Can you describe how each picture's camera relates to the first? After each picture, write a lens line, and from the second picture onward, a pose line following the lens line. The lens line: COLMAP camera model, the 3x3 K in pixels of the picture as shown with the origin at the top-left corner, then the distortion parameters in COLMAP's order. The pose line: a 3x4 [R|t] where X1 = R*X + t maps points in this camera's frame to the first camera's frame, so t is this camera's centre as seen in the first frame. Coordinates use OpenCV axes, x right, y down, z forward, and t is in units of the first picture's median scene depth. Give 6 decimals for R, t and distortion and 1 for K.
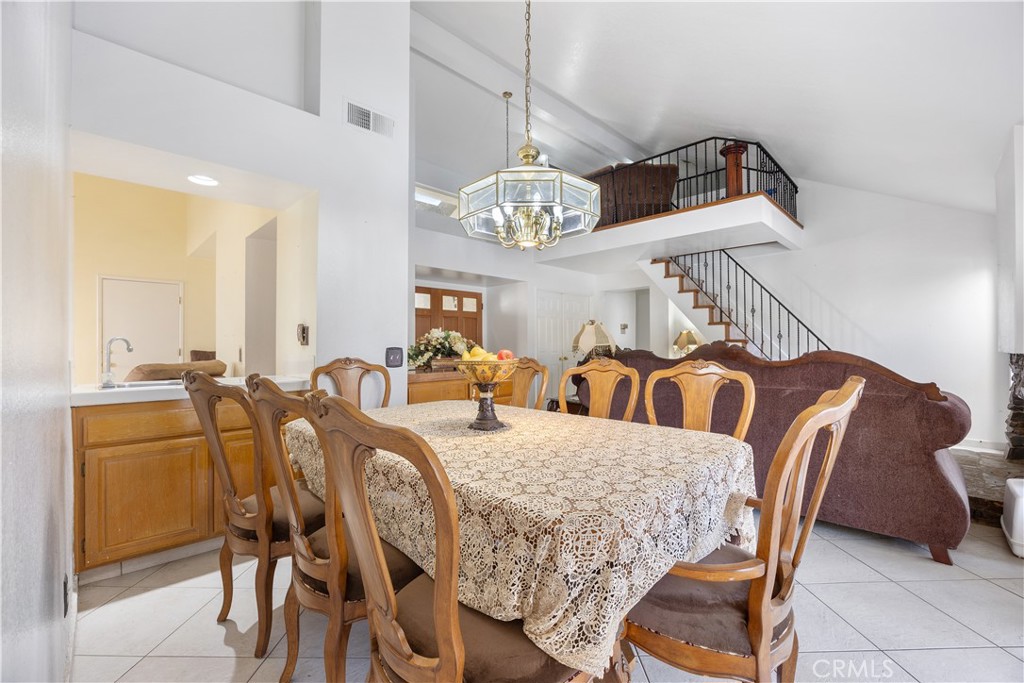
lens RADIAL K [[438.4, 0, 514.0], [0, 438.4, 346.1], [0, 0, 1]] dist [-0.017677, -0.000056]
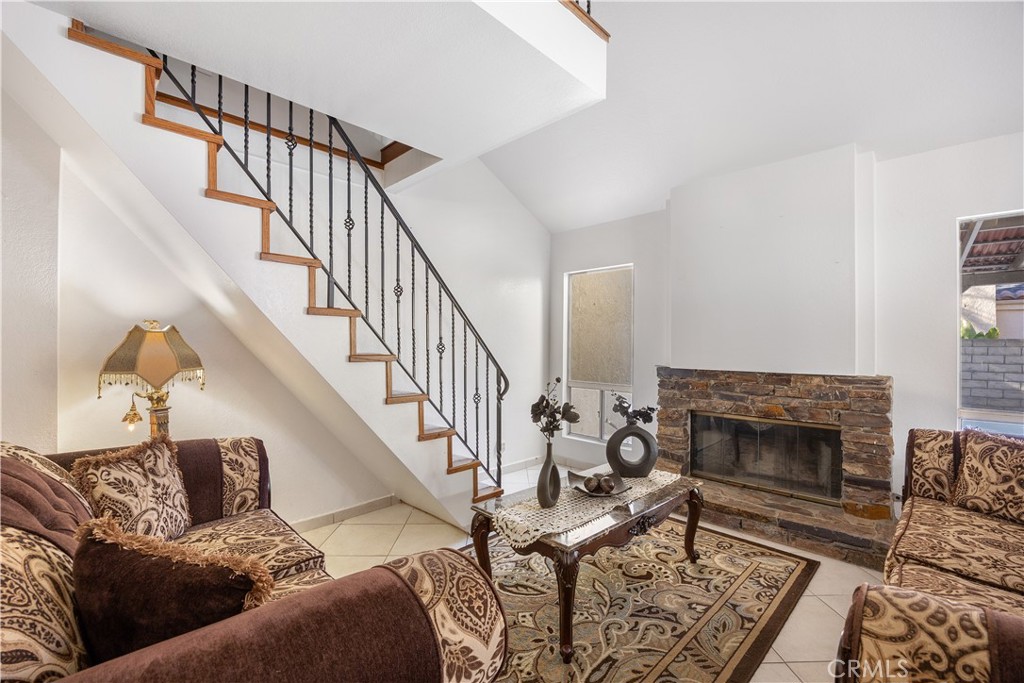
lens RADIAL K [[433.3, 0, 512.0], [0, 433.3, 341.5], [0, 0, 1]] dist [-0.018732, 0.000521]
pose [[-0.011231, 0.008548, 0.999900, 0.092705], [-0.001580, 0.999962, -0.008566, -0.023639], [-0.999936, -0.001676, -0.011217, 0.844137]]
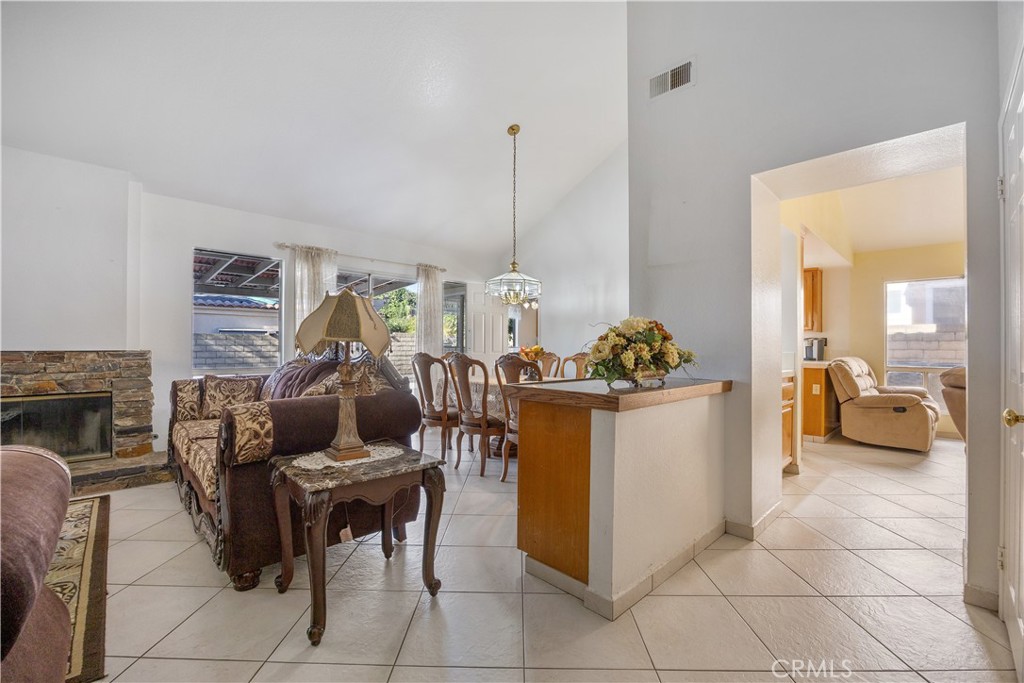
lens RADIAL K [[433.3, 0, 512.0], [0, 433.3, 341.5], [0, 0, 1]] dist [-0.018732, 0.000521]
pose [[-0.999823, 0.000382, 0.018808, 0.004519], [0.000275, 0.999984, -0.005678, -0.001839], [-0.018810, -0.005672, -0.999807, 1.041351]]
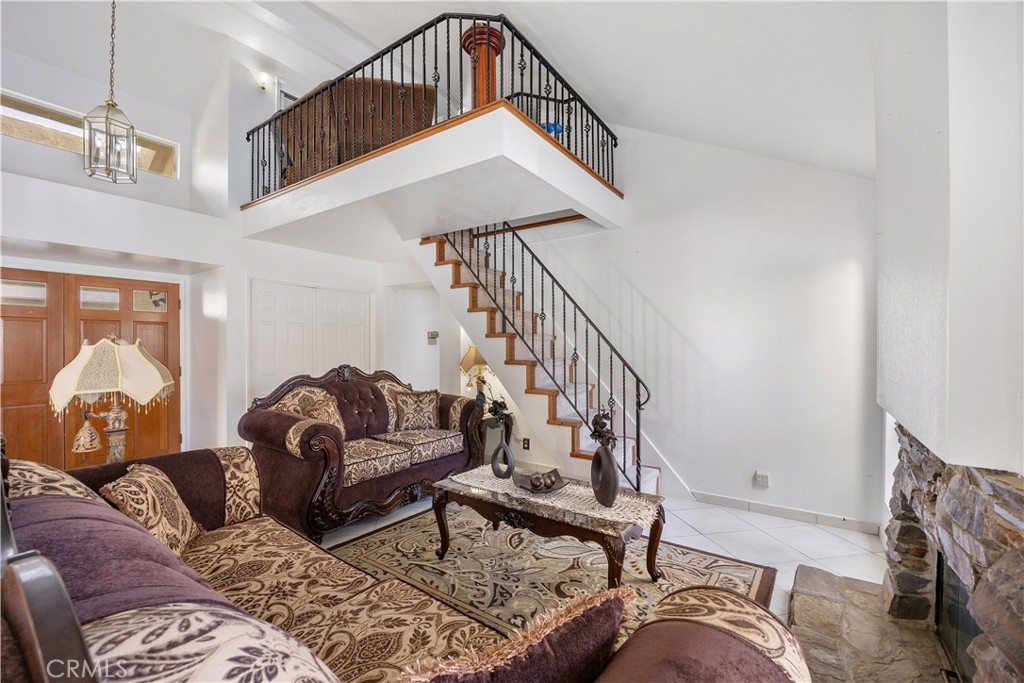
lens RADIAL K [[438.4, 0, 514.0], [0, 438.4, 346.1], [0, 0, 1]] dist [-0.017677, -0.000056]
pose [[0.984056, -0.000484, 0.177860, 0.370159], [0.000793, 0.999998, -0.001666, -0.034373], [-0.177859, 0.001780, 0.984054, 0.347840]]
